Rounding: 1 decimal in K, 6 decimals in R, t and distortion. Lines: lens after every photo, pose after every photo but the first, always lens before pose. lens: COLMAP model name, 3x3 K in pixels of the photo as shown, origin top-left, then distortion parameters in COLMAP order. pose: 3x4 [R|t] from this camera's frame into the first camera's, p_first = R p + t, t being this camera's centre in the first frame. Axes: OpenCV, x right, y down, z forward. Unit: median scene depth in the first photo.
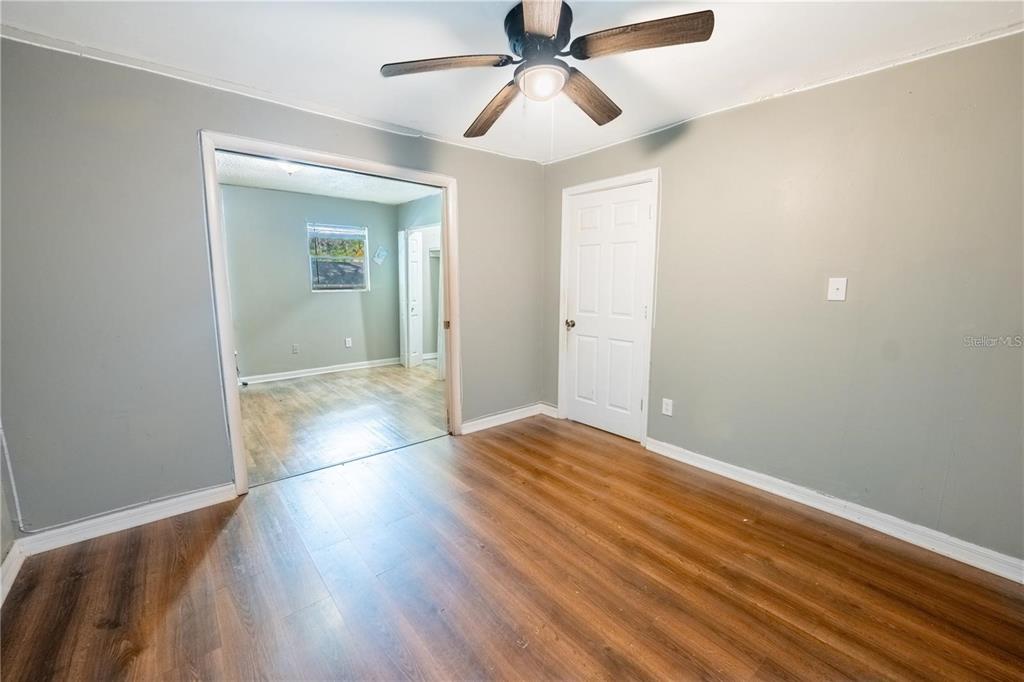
lens RADIAL K [[416.2, 0, 514.3], [0, 416.2, 339.2], [0, 0, 1]] dist [-0.003163, -0.000258]
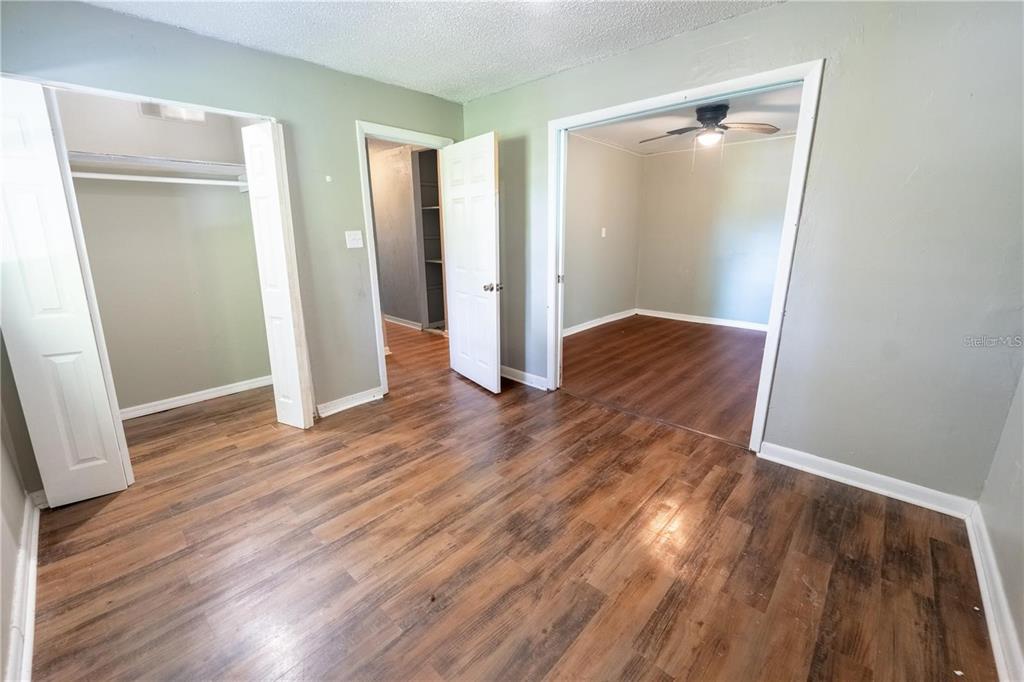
lens RADIAL K [[416.2, 0, 512.6], [0, 416.2, 335.6], [0, 0, 1]] dist [-0.003163, -0.000258]
pose [[-0.125286, -0.247553, 0.960740, -1.287524], [0.157390, 0.951148, 0.265606, -0.214494], [-0.979557, 0.184488, -0.080203, 1.402833]]
